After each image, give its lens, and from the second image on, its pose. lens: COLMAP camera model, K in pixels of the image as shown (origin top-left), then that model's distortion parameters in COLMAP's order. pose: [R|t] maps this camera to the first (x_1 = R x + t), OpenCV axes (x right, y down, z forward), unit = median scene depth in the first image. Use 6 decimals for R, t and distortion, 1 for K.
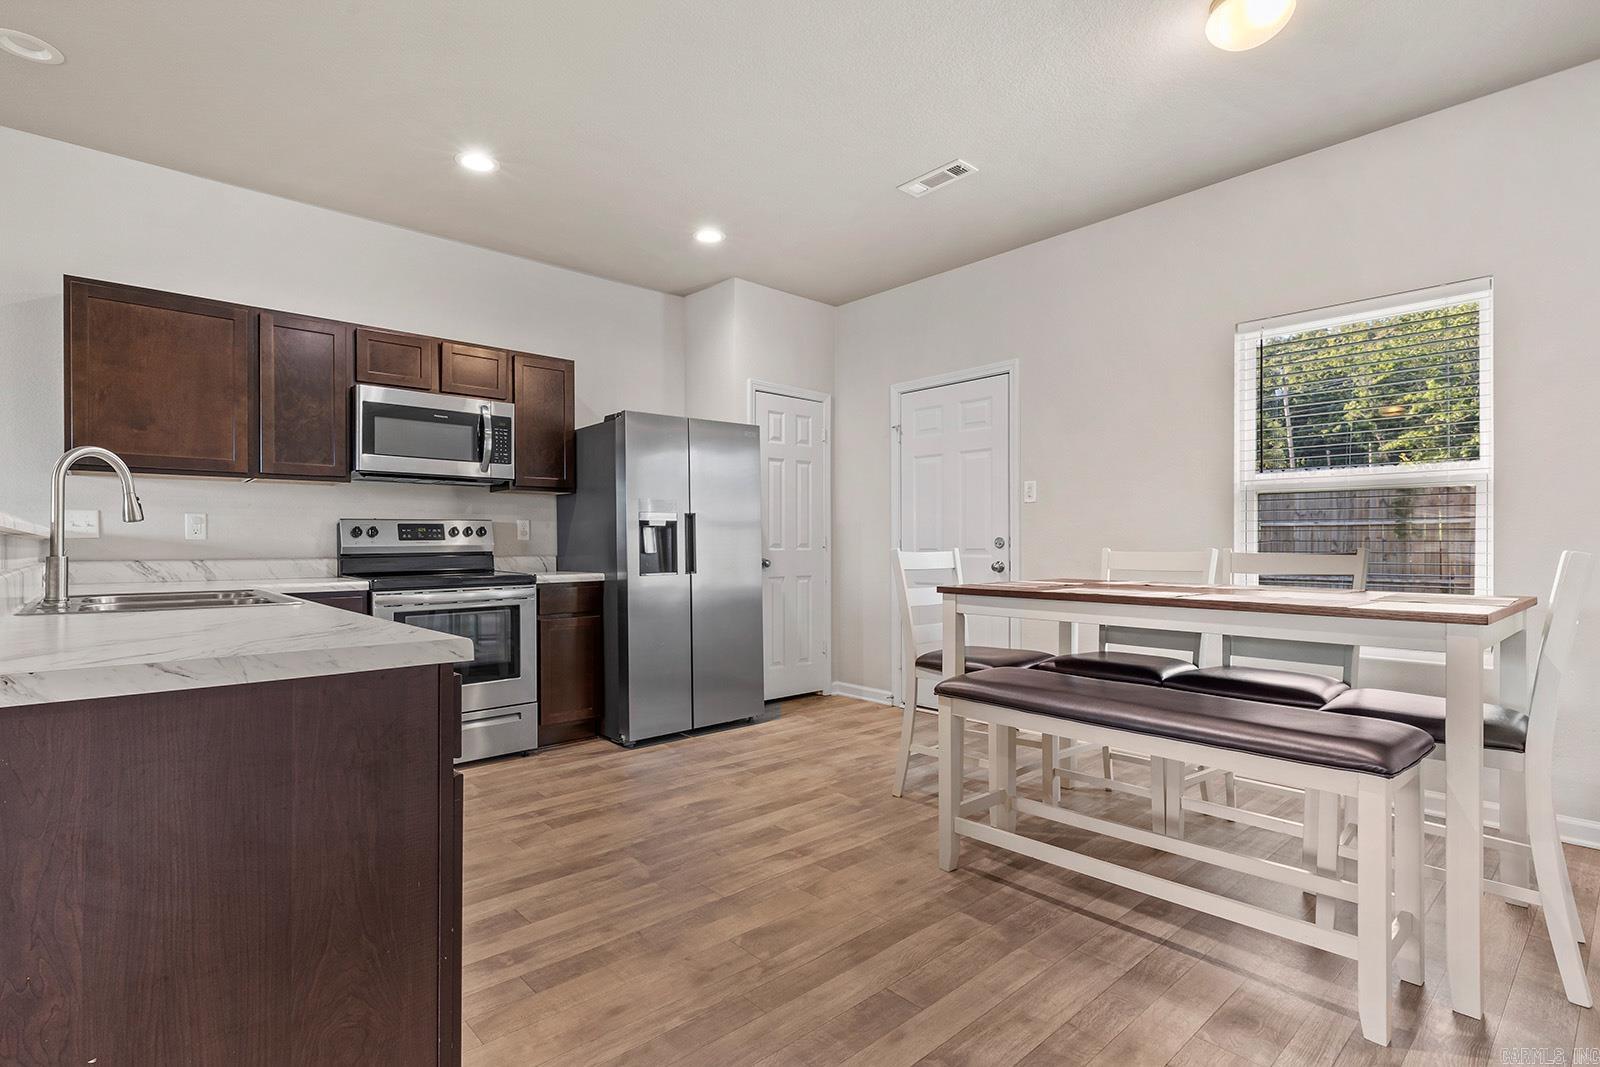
lens RADIAL K [[749.8, 0, 800.0], [0, 749.8, 533.5], [0, 0, 1]] dist [0.001075, 0.000145]
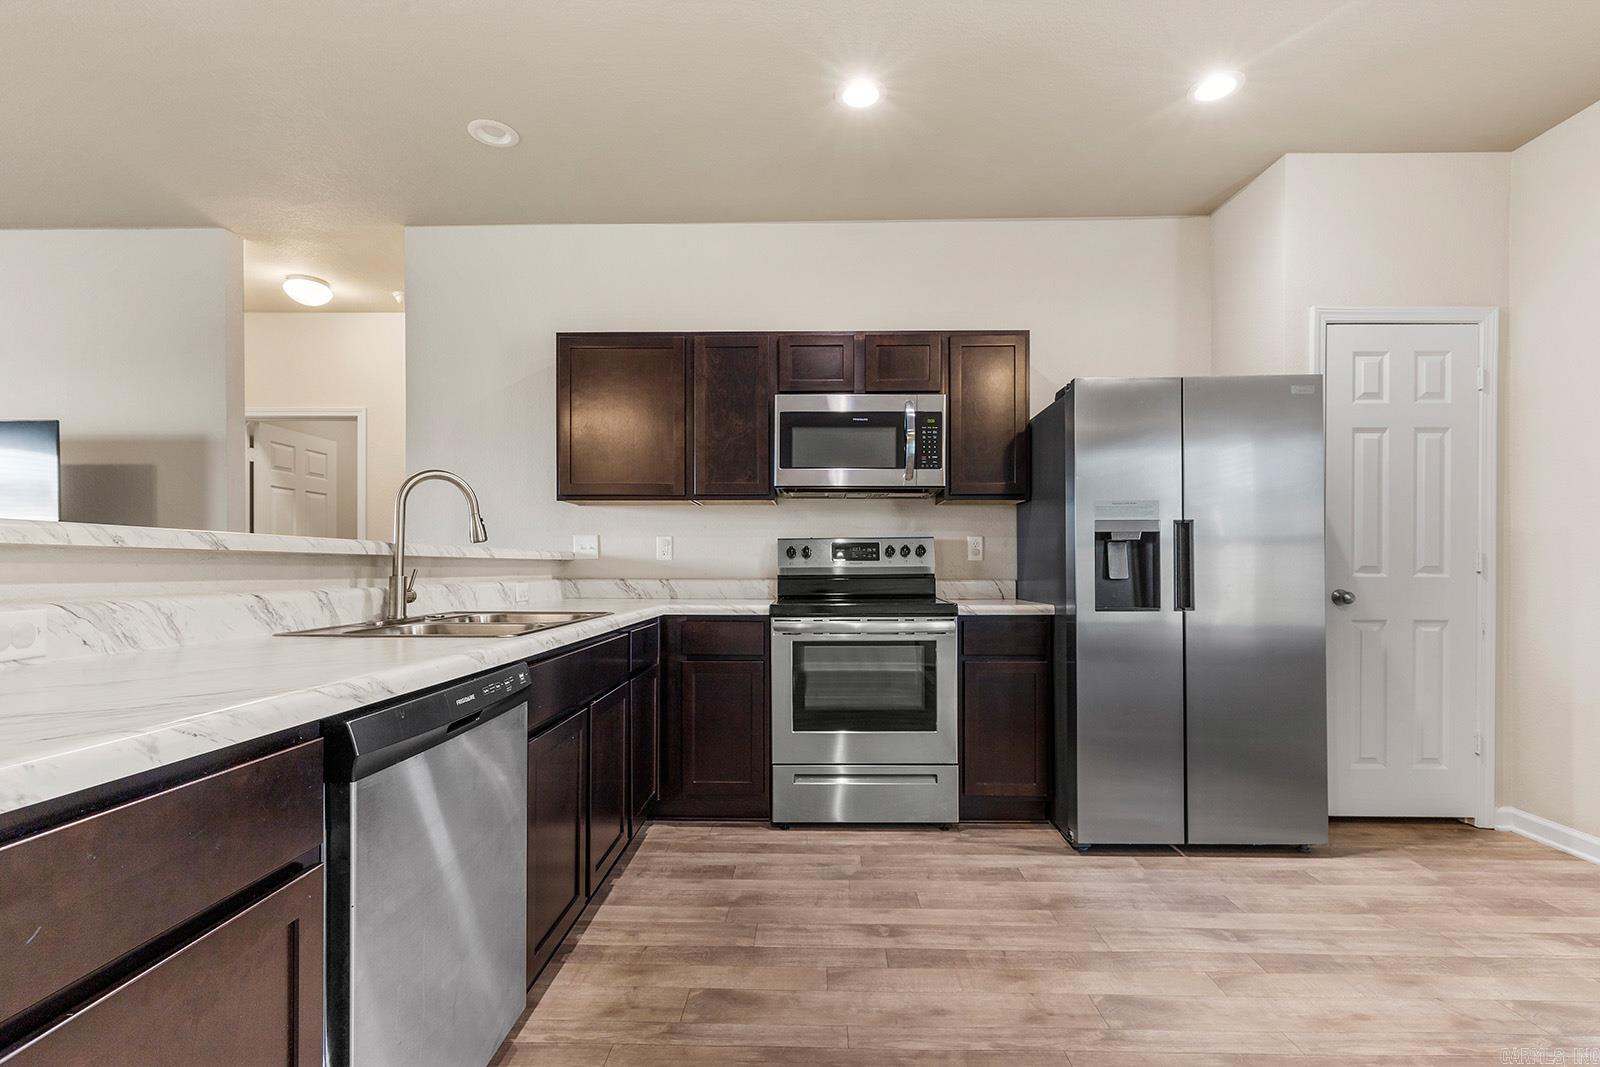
lens RADIAL K [[741.9, 0, 801.6], [0, 741.9, 564.1], [0, 0, 1]] dist [0.000578, -0.000330]
pose [[0.725117, 0.001862, -0.688623, 0.065097], [0.007047, 0.999924, 0.010124, 0.003408], [0.688589, -0.012194, 0.725049, 0.303727]]
